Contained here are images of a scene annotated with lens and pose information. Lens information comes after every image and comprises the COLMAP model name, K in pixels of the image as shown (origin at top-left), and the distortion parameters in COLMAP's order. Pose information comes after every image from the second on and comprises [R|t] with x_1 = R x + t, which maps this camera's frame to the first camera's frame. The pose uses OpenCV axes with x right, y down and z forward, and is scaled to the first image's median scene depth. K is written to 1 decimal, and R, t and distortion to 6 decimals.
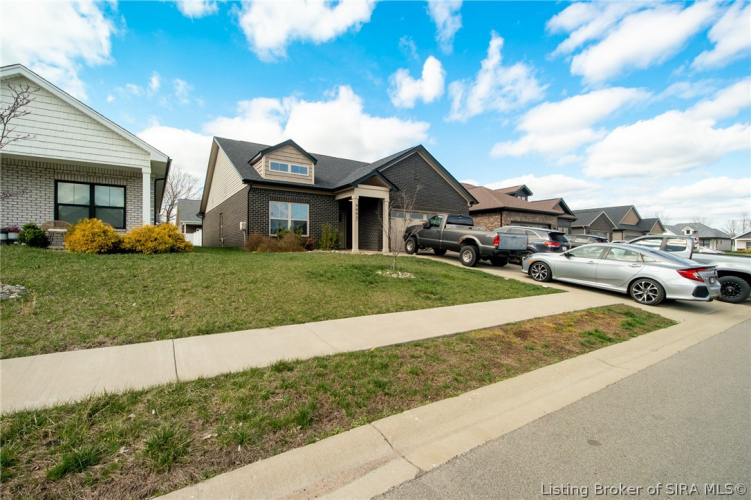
lens RADIAL K [[365.7, 0, 375.5], [0, 365.7, 250.0], [0, 0, 1]] dist [-0.001165, 0.000078]
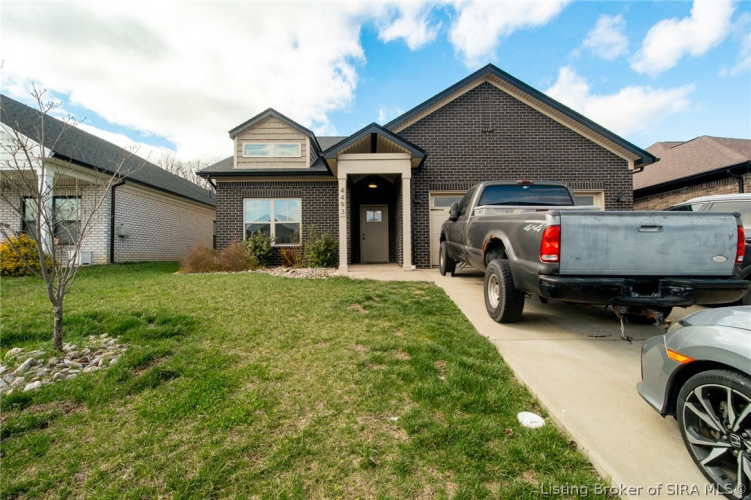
lens RADIAL K [[365.7, 0, 375.5], [0, 365.7, 250.0], [0, 0, 1]] dist [-0.001165, 0.000078]
pose [[0.813559, -0.024297, -0.580975, 0.317269], [0.006802, 0.999456, -0.032273, -0.007681], [0.581443, 0.022304, 0.813282, 0.535213]]
